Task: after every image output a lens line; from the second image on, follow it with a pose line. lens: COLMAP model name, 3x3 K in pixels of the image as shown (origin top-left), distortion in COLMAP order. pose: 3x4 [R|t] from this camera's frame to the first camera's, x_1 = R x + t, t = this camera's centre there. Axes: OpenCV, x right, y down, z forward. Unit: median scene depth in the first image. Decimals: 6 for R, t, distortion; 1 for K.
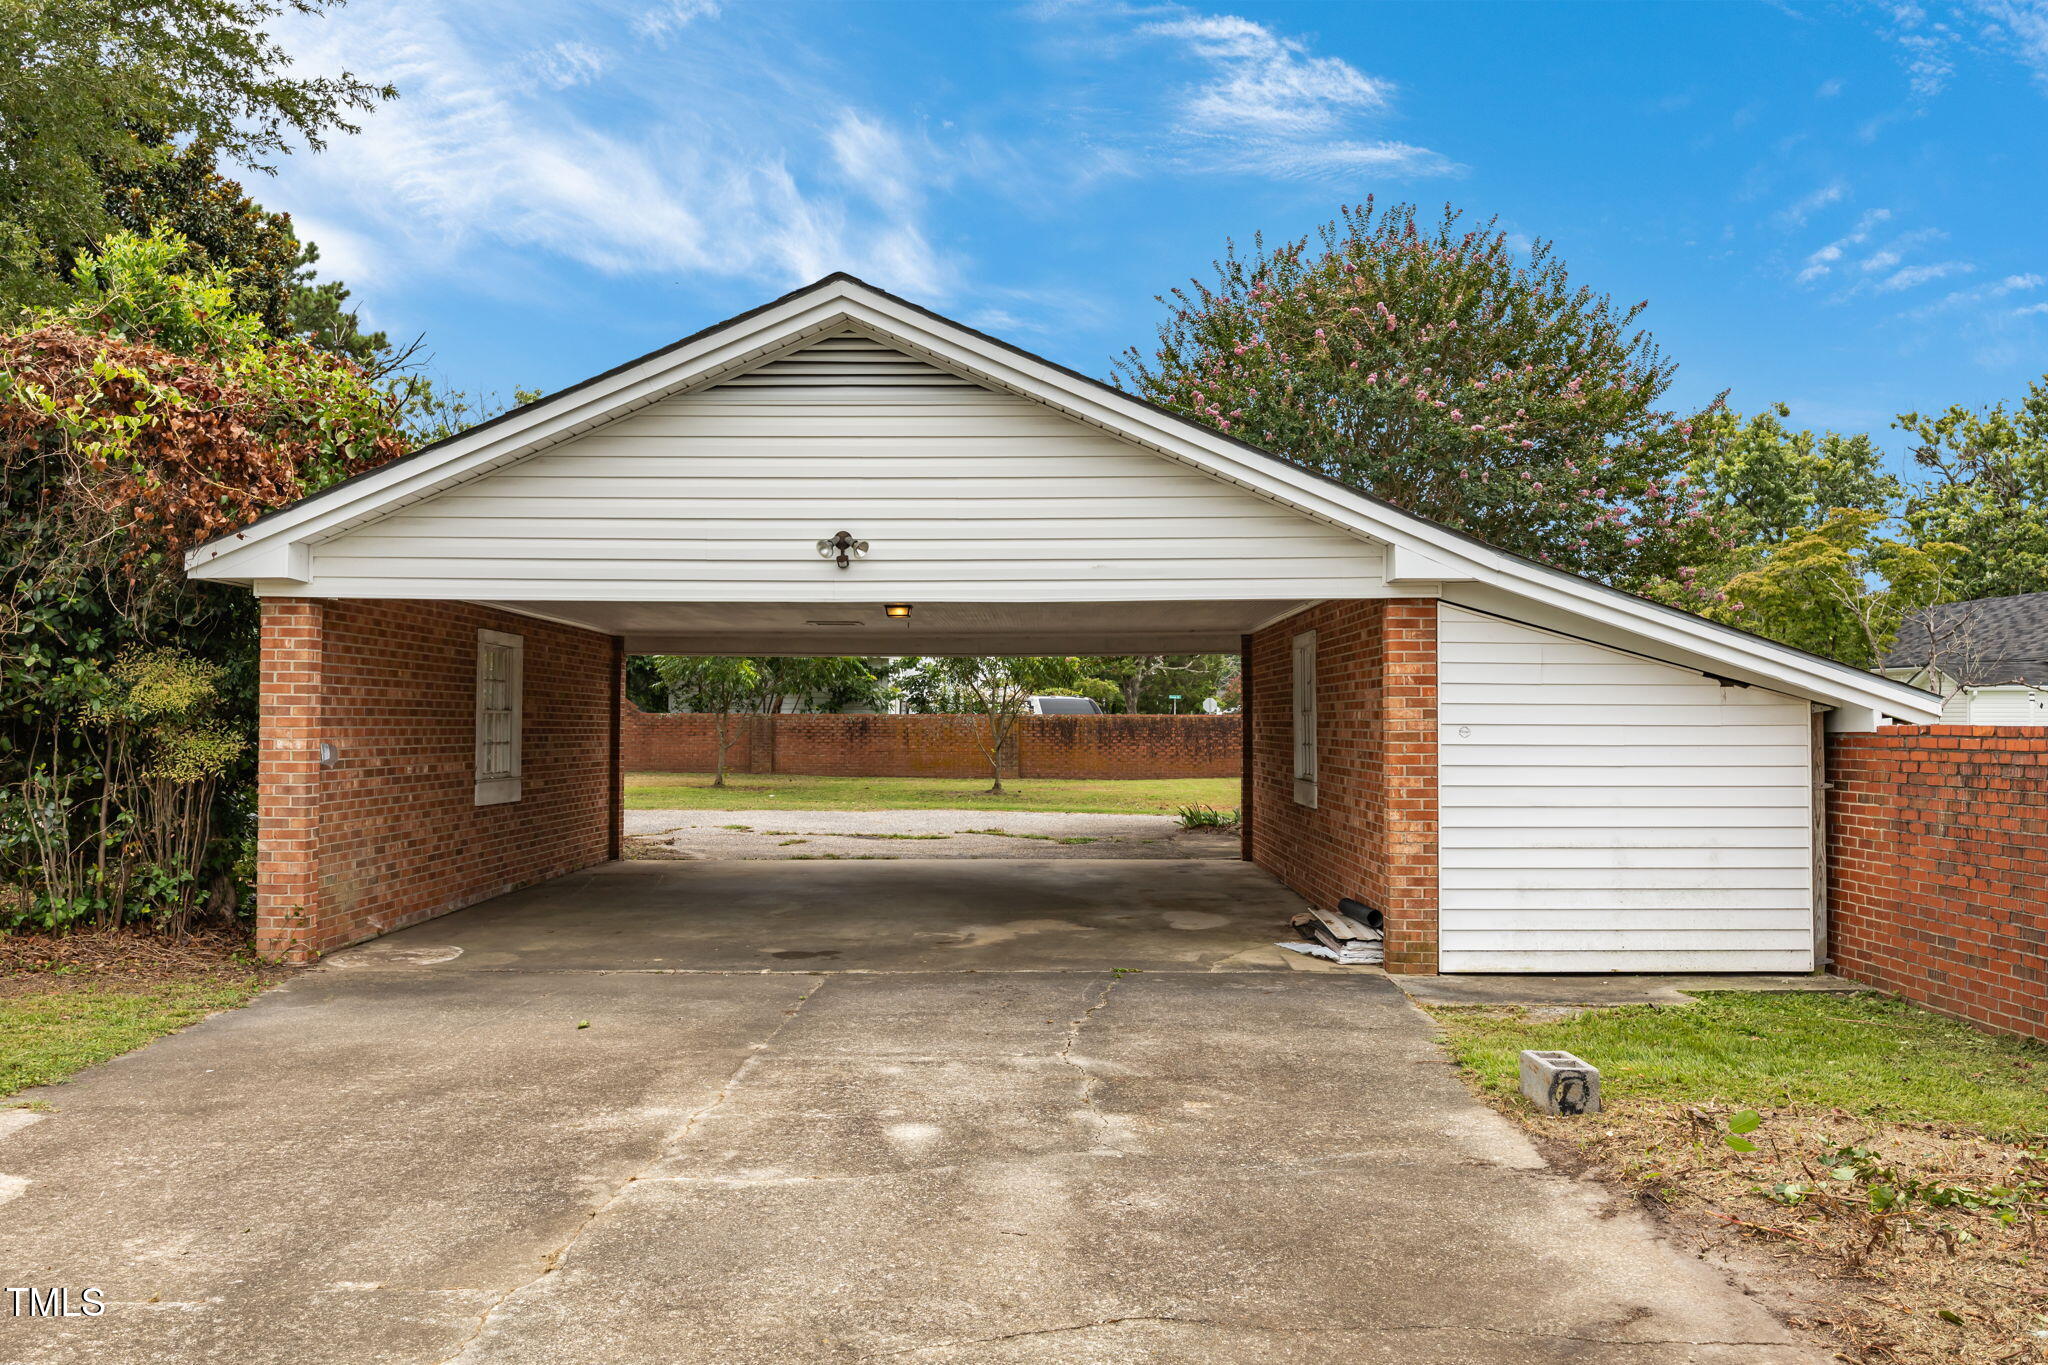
lens RADIAL K [[1576.7, 0, 1024.0], [0, 1576.7, 682.5], [0, 0, 1]] dist [-0.006187, -0.004825]
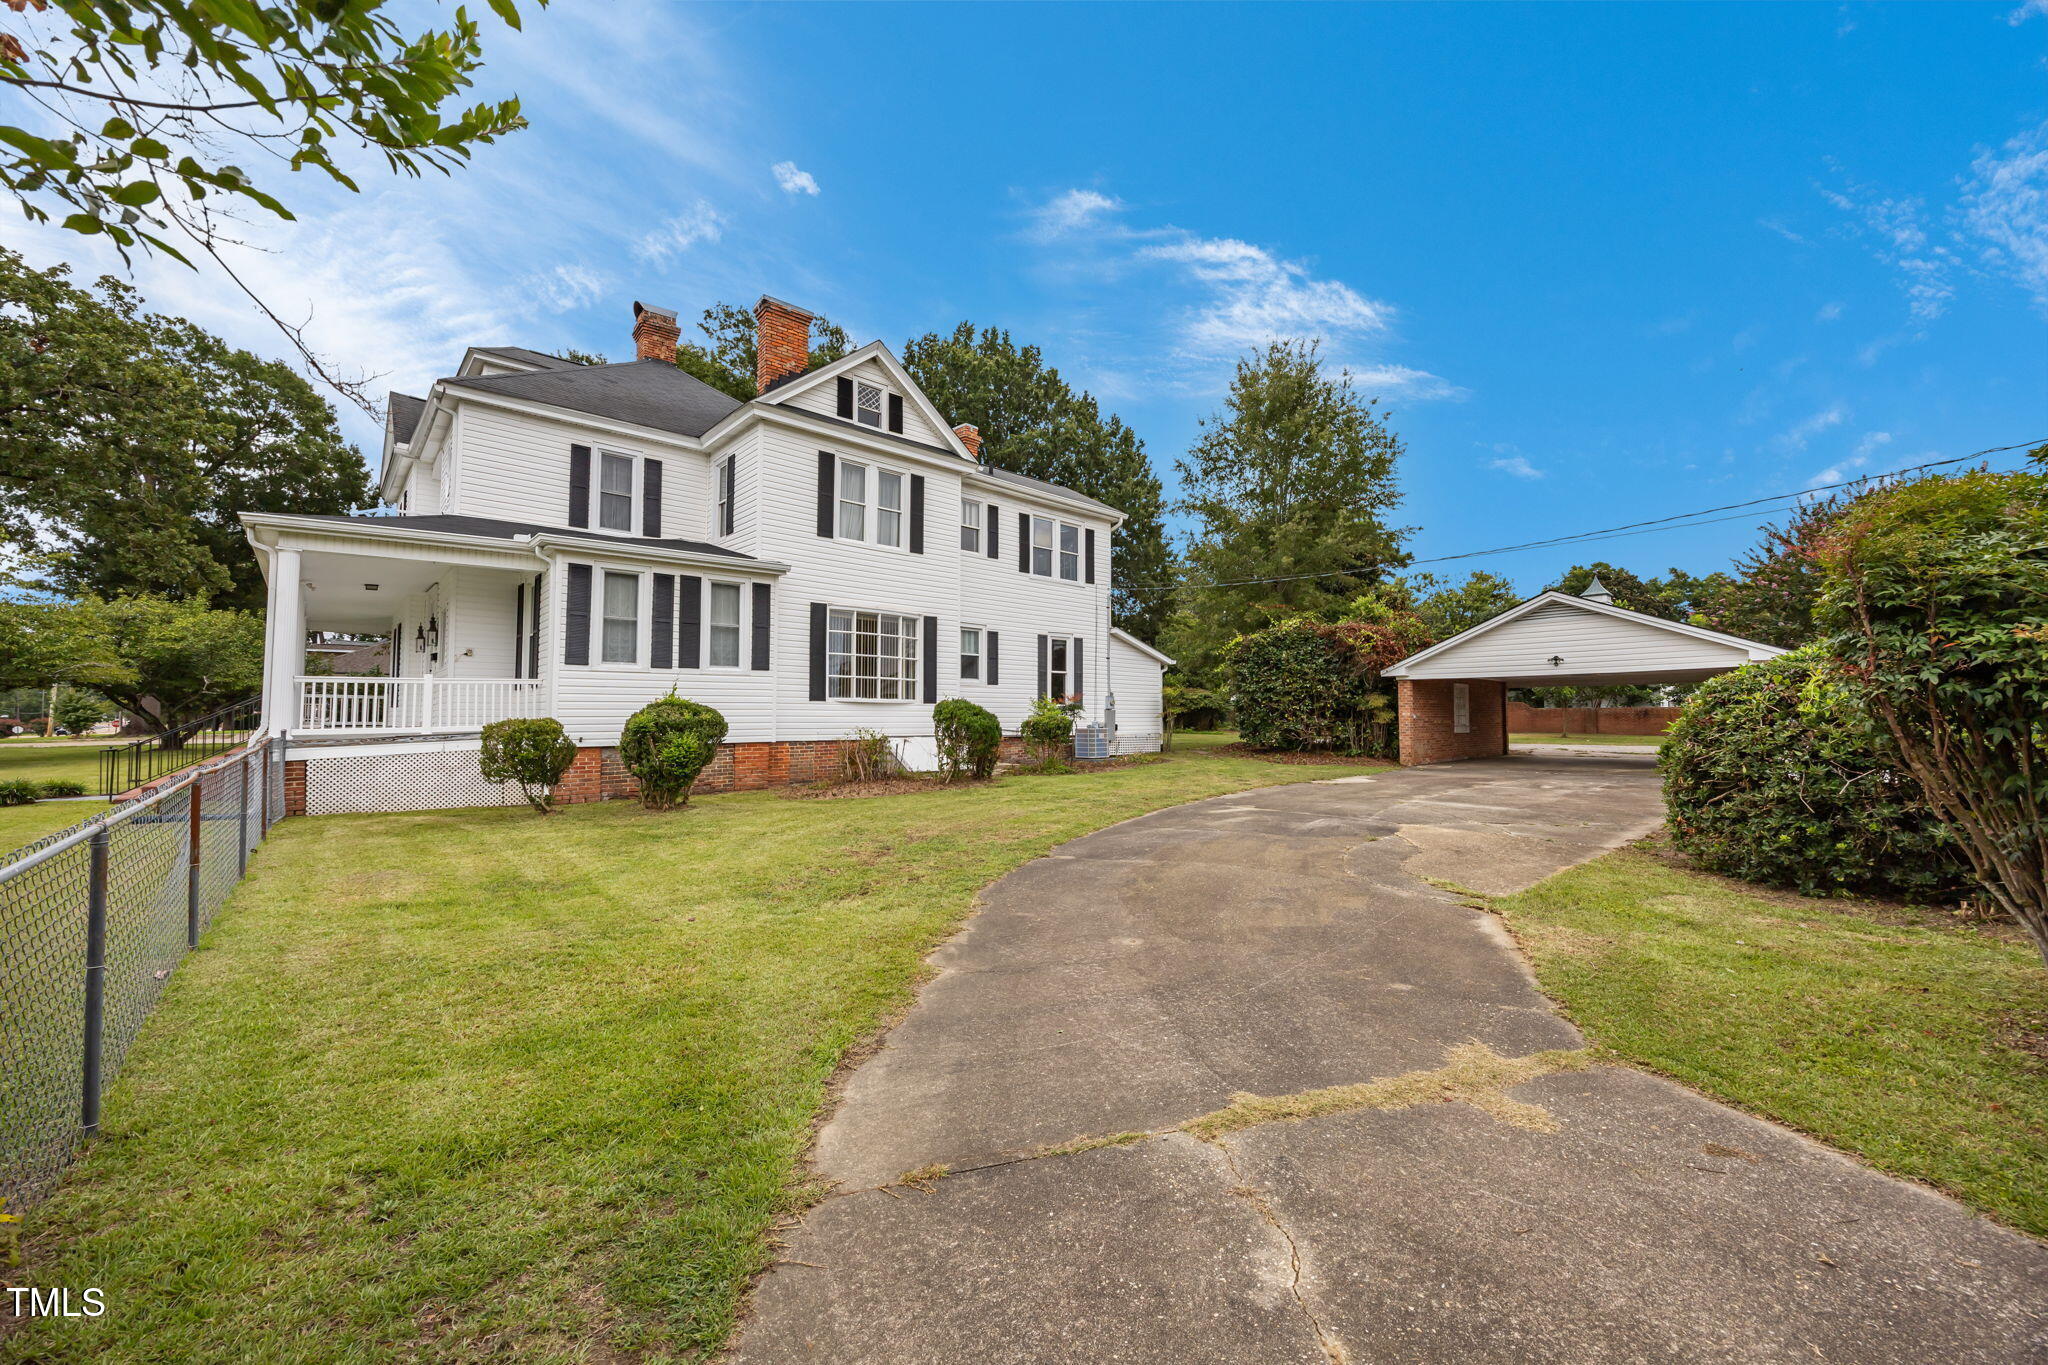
lens RADIAL K [[808.1, 0, 1024.0], [0, 808.1, 682.5], [0, 0, 1]] dist [-0.001110, -0.000131]
pose [[0.673835, -0.037519, -0.737929, 0.438388], [0.023754, 0.999294, -0.029117, -0.007274], [0.738500, 0.002091, 0.674250, -1.199187]]
